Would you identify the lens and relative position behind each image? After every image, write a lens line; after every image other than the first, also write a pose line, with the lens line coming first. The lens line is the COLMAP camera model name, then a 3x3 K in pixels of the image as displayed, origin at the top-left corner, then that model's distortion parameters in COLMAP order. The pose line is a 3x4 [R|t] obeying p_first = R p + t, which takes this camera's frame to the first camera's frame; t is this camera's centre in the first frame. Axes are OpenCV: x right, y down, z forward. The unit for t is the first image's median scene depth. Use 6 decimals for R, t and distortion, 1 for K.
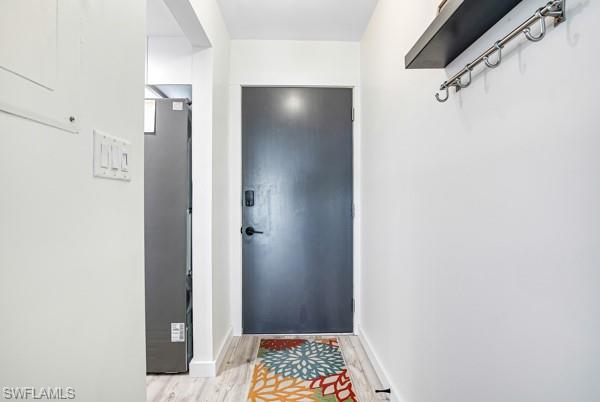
lens RADIAL K [[310.3, 0, 298.7], [0, 310.3, 198.7], [0, 0, 1]] dist [-0.025410, 0.001496]
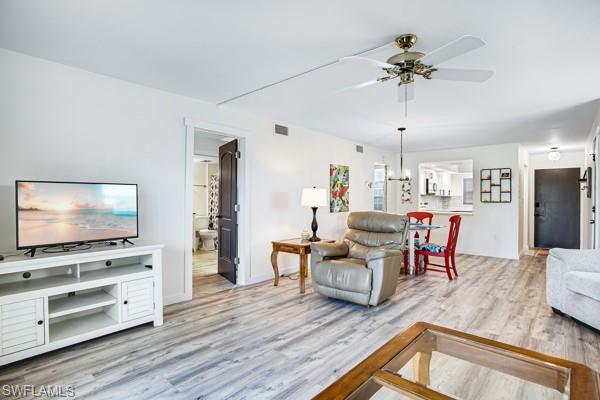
lens RADIAL K [[310.3, 0, 301.1], [0, 310.3, 196.5], [0, 0, 1]] dist [-0.025410, 0.001496]
pose [[0.728985, 0.002647, -0.684525, 0.233726], [-0.011599, 0.999897, -0.008487, -0.032886], [0.684431, 0.014127, 0.728940, -3.115190]]
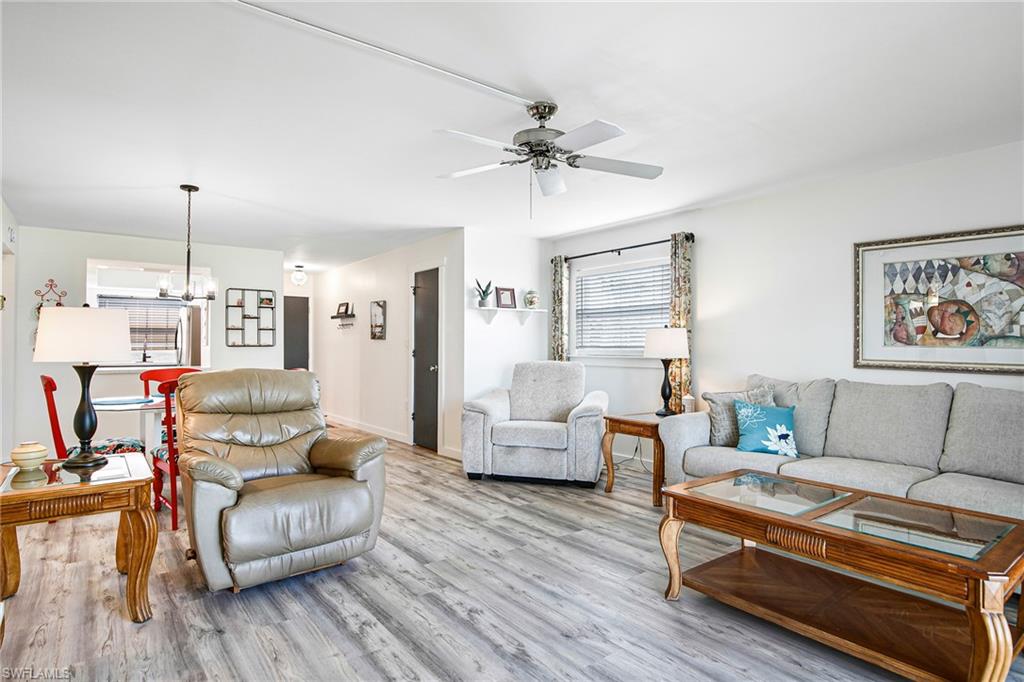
lens RADIAL K [[552.9, 0, 523.0], [0, 552.9, 339.6], [0, 0, 1]] dist [-0.012574, -0.001353]
pose [[0.801992, 0.011639, 0.597222, -0.971195], [-0.004928, 0.999905, -0.012870, -0.030173], [-0.597315, 0.007379, 0.801973, -3.103407]]
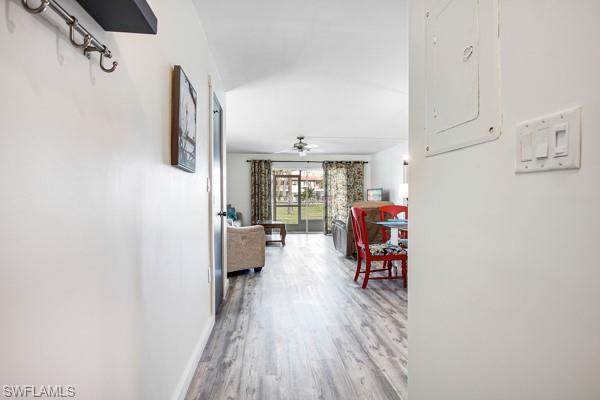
lens RADIAL K [[310.3, 0, 299.3], [0, 310.3, 199.9], [0, 0, 1]] dist [-0.025410, 0.001496]
pose [[-0.997067, 0.009801, -0.075907, 0.026238], [0.009108, 0.999914, 0.009470, -0.002547], [0.075994, 0.008751, -0.997070, 0.727885]]
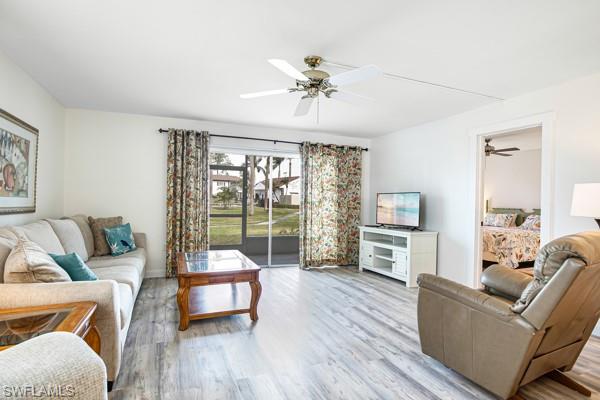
lens RADIAL K [[310.3, 0, 299.1], [0, 310.3, 199.6], [0, 0, 1]] dist [-0.025410, 0.001496]
pose [[-0.936153, -0.009448, -0.351466, 0.238054], [-0.011424, 0.999928, 0.003550, -0.040335], [0.351407, 0.007338, -0.936194, -1.086492]]
